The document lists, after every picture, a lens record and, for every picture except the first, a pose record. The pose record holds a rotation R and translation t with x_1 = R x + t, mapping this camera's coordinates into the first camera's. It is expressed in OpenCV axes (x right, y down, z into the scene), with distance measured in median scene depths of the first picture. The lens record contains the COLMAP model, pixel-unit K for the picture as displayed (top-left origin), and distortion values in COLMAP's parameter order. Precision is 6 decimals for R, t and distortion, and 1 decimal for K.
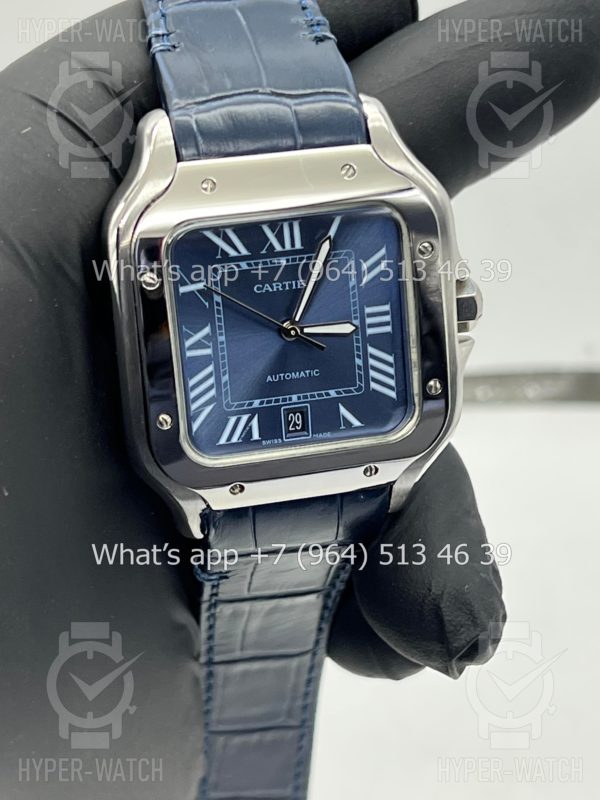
lens RADIAL K [[1875.3, 0, 297.0], [0, 1875.3, 399.1], [0, 0, 1]] dist [0.197429, 0.000000]
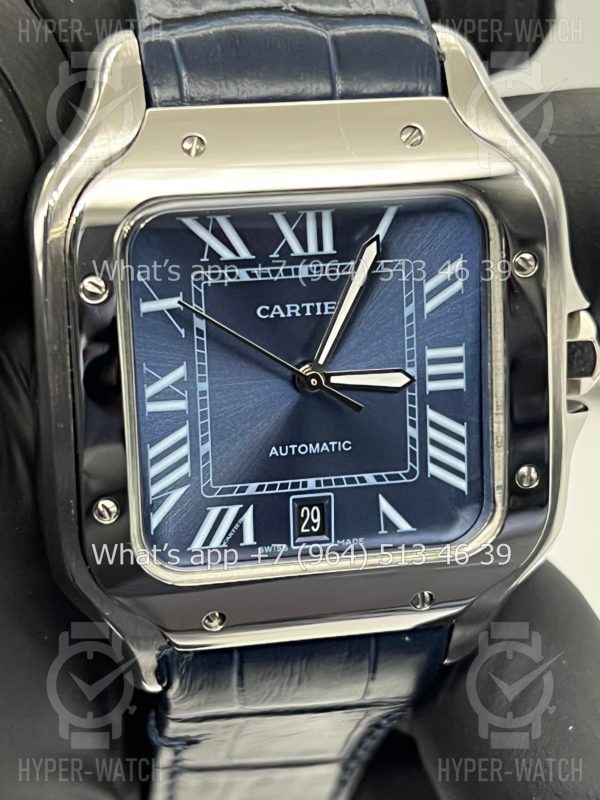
lens RADIAL K [[1875.3, 0, 300.9], [0, 1875.3, 394.7], [0, 0, 1]] dist [0.197429, 0.000000]
pose [[0.998850, 0.047717, -0.004583, -0.003420], [-0.047852, 0.998202, -0.036086, -0.007557], [0.002852, 0.036264, 0.999338, 0.351413]]
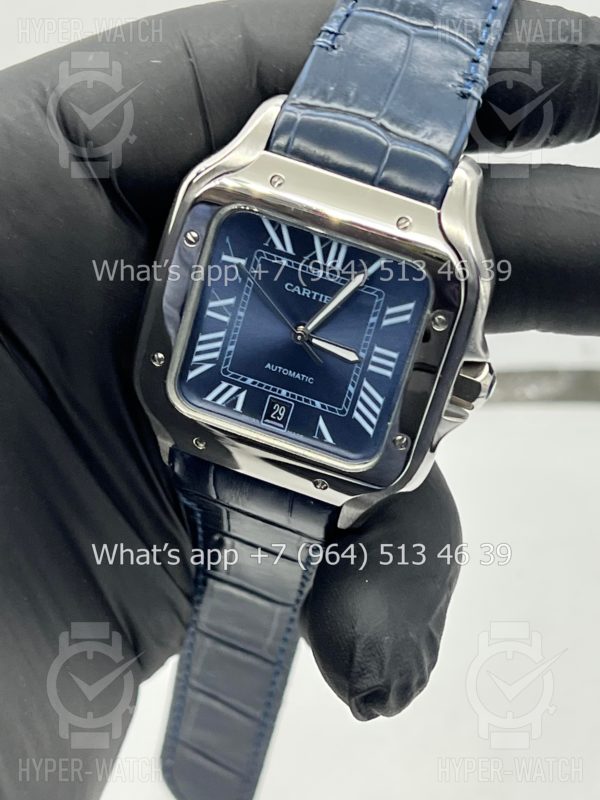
lens RADIAL K [[1875.3, 0, 292.6], [0, 1875.3, 394.5], [0, 0, 1]] dist [0.197429, 0.000000]
pose [[0.851678, 0.447057, -0.273468, 0.299061], [-0.423444, 0.894482, 0.143514, -0.156811], [0.308772, -0.006429, 0.951114, -0.022607]]
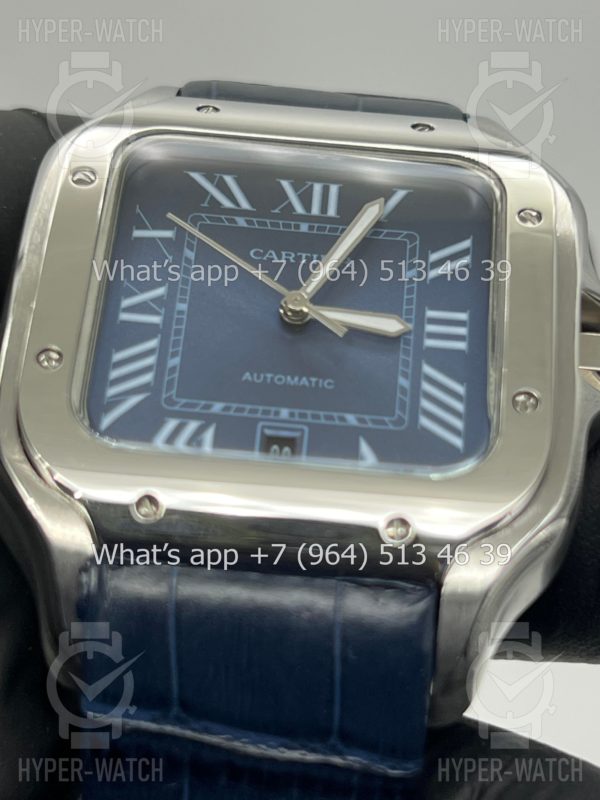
lens RADIAL K [[1875.3, 0, 306.5], [0, 1875.3, 399.0], [0, 0, 1]] dist [0.197429, 0.000000]
pose [[0.969989, 0.036257, -0.240432, 0.146148], [-0.196739, 0.698093, -0.688448, 0.398419], [0.142883, 0.715089, 0.684275, 0.600492]]
